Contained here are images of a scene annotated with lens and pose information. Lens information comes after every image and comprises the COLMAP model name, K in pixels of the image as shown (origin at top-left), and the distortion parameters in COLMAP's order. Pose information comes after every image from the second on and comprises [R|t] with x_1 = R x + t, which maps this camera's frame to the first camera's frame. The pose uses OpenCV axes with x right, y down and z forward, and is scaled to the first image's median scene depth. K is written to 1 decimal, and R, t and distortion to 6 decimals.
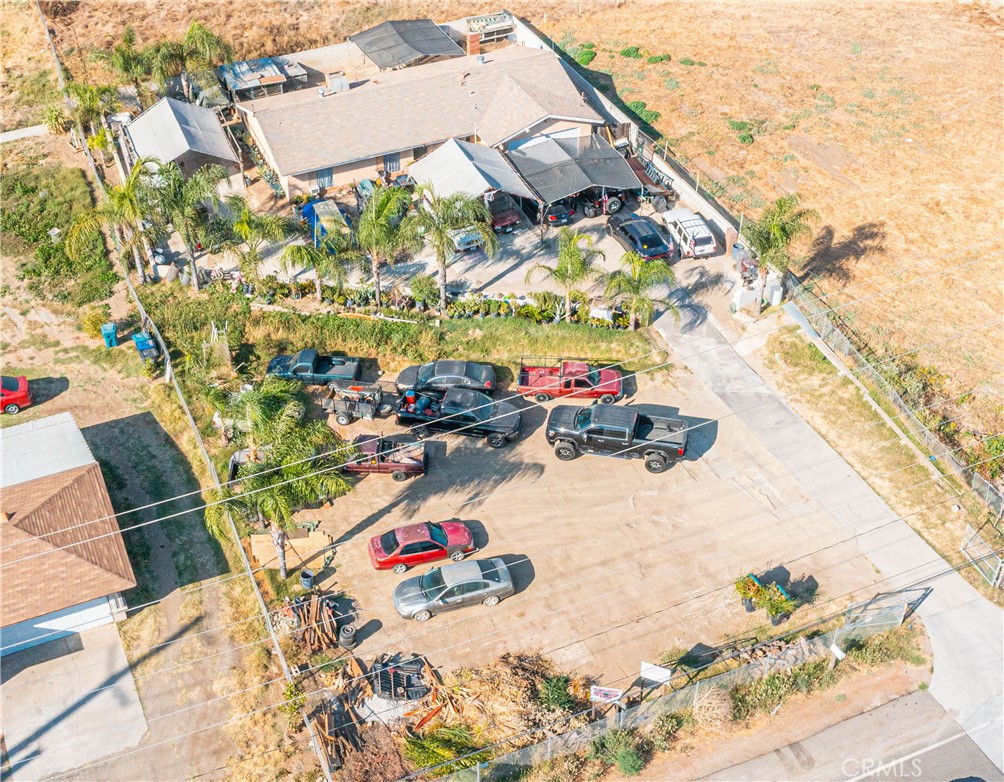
lens RADIAL K [[1314.3, 0, 473.2], [0, 1314.3, 392.3], [0, 0, 1]] dist [0.005696, -0.030955]
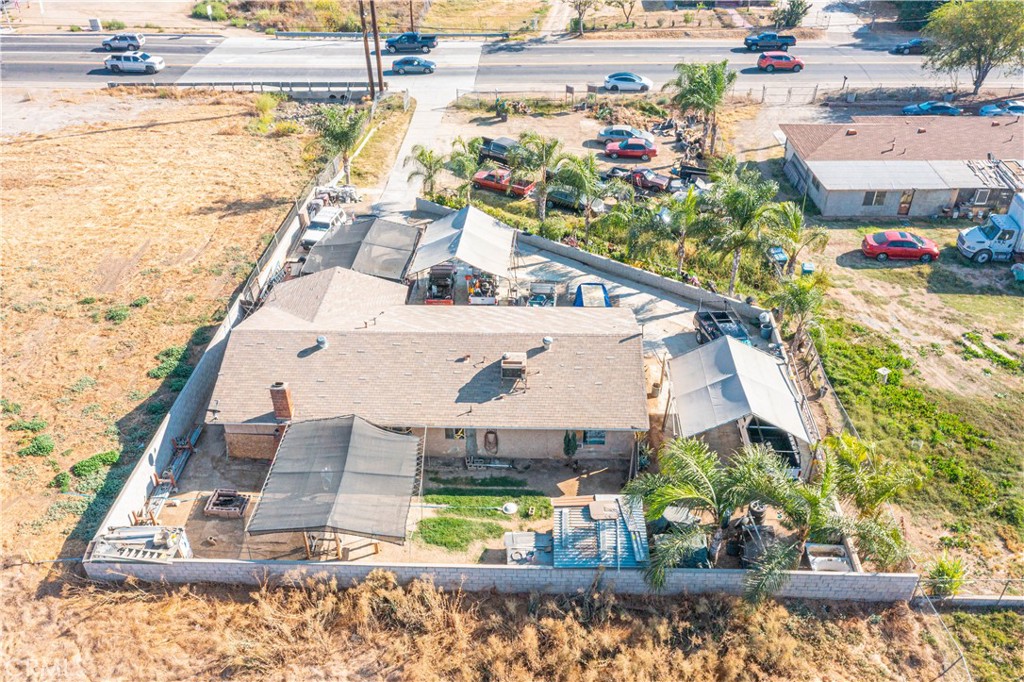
lens RADIAL K [[803.5, 0, 508.5], [0, 803.5, 339.6], [0, 0, 1]] dist [0.001588, 0.006510]
pose [[-0.901252, -0.221152, 0.372607, -0.319804], [0.297083, 0.310595, 0.902924, -0.780624], [-0.315413, 0.924458, -0.214224, 1.310749]]
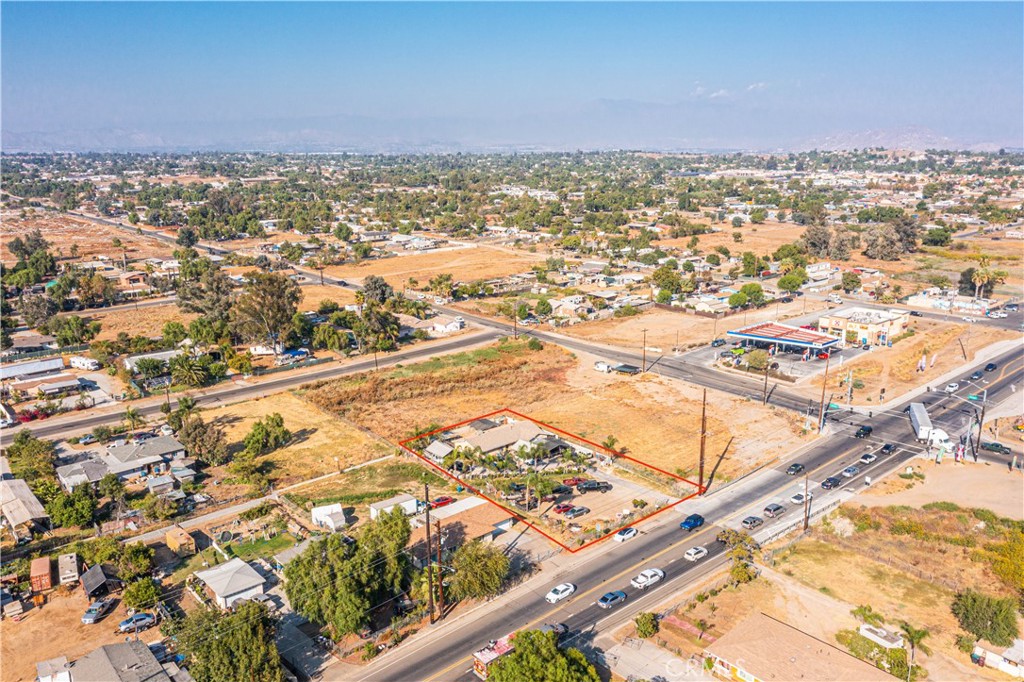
lens RADIAL K [[803.5, 0, 508.5], [0, 803.5, 339.6], [0, 0, 1]] dist [0.001588, 0.006510]
pose [[0.947589, -0.060873, 0.313641, -0.865891], [0.192582, 0.892122, -0.408694, 0.566963], [-0.254927, 0.447676, 0.857087, -1.290821]]
